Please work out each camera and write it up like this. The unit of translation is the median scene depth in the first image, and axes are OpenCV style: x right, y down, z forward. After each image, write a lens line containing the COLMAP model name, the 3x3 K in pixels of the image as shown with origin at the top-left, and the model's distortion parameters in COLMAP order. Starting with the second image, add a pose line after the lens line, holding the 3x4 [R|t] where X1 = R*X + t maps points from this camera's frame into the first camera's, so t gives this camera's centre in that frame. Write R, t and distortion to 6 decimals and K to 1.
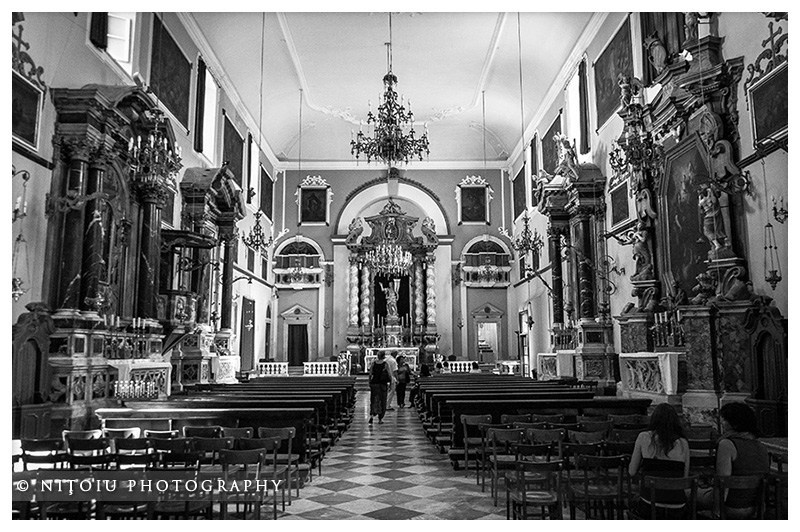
lens RADIAL K [[615.5, 0, 398.0], [0, 615.5, 264.3], [0, 0, 1]] dist [-0.005254, 0.017169]
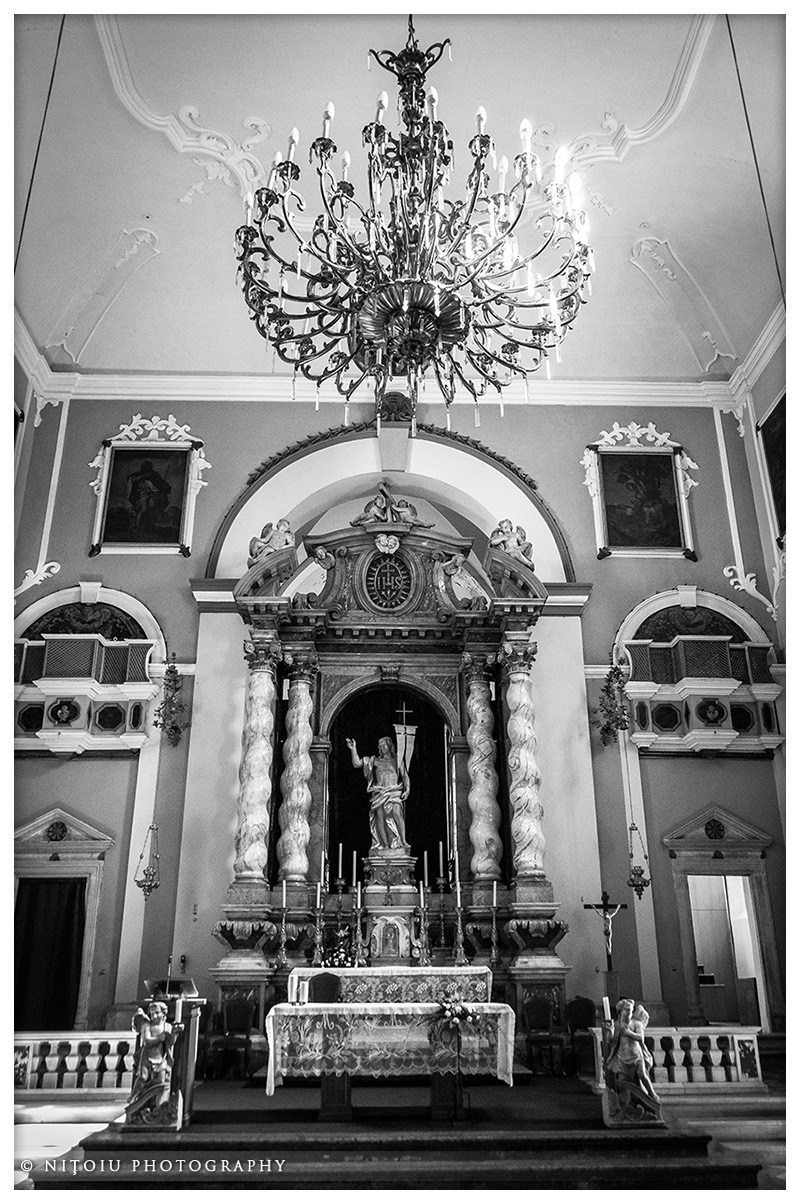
lens RADIAL K [[926.4, 0, 406.0], [0, 926.4, 612.5], [0, 0, 1]] dist [-0.005254, 0.017169]
pose [[0.999555, 0.010665, 0.027848, -0.014724], [-0.003849, 0.972194, -0.234147, 0.077175], [-0.029571, 0.233936, 0.971802, 0.551957]]
